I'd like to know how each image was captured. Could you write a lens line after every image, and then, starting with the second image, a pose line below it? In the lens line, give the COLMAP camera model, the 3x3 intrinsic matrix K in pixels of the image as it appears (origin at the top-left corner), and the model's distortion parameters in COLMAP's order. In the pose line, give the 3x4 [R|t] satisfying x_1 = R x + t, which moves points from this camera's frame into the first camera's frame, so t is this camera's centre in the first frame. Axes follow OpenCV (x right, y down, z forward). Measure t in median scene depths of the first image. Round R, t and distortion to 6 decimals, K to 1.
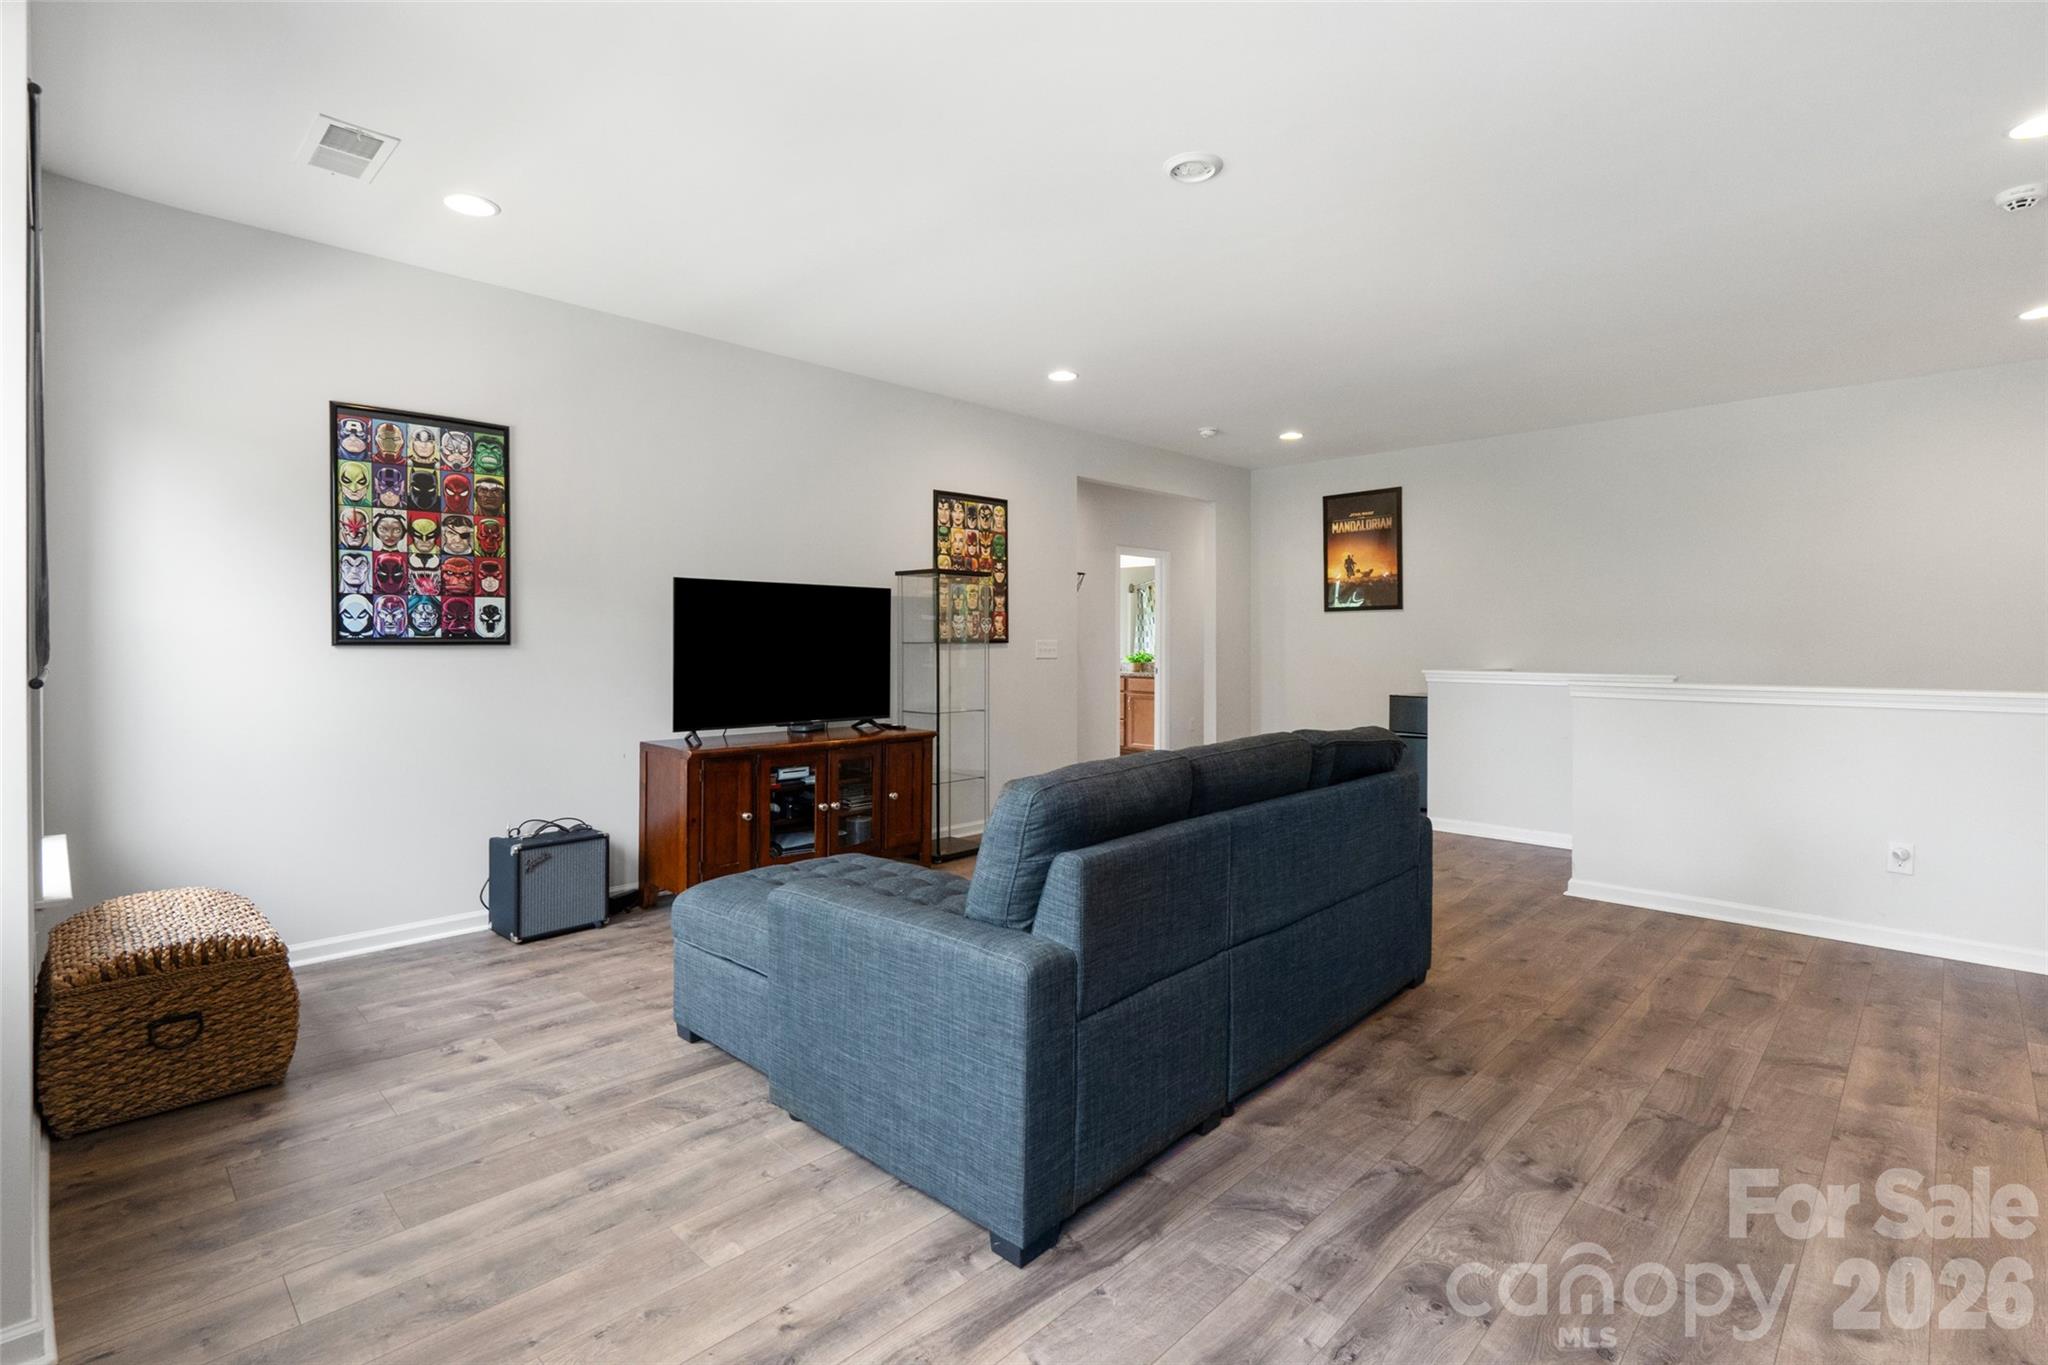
lens RADIAL K [[955.9, 0, 1023.5], [0, 955.9, 646.4], [0, 0, 1]] dist [-0.004674, -0.000187]
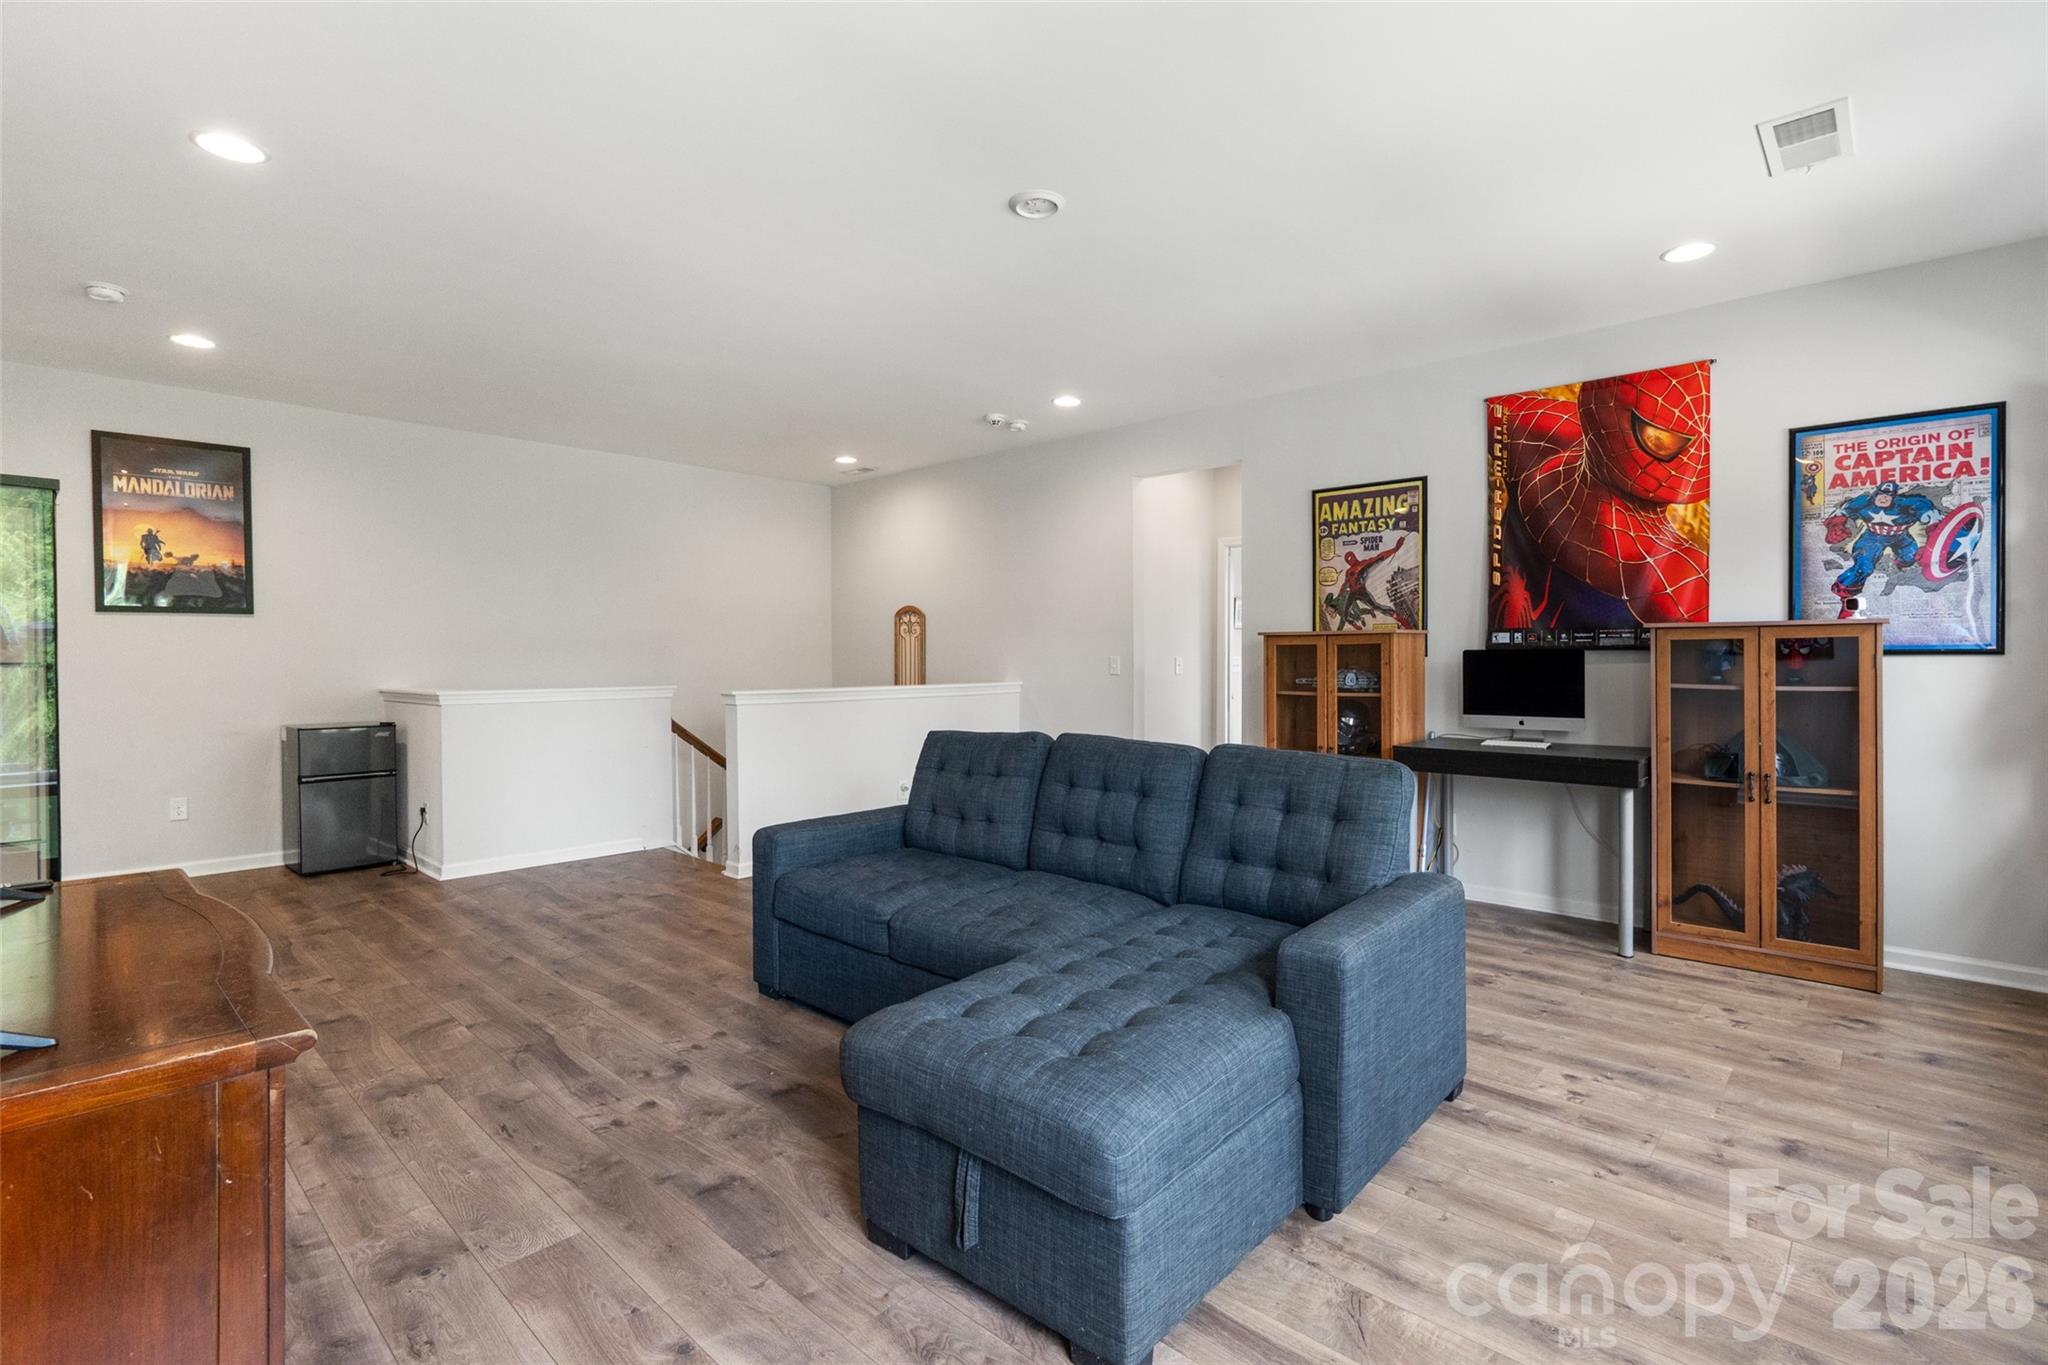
lens RADIAL K [[955.9, 0, 1023.5], [0, 955.9, 646.4], [0, 0, 1]] dist [-0.004674, -0.000187]
pose [[-0.031126, 0.009286, 0.999472, -0.355821], [0.008828, 0.999920, -0.009015, -0.001858], [-0.999476, 0.008543, -0.031205, 0.425346]]
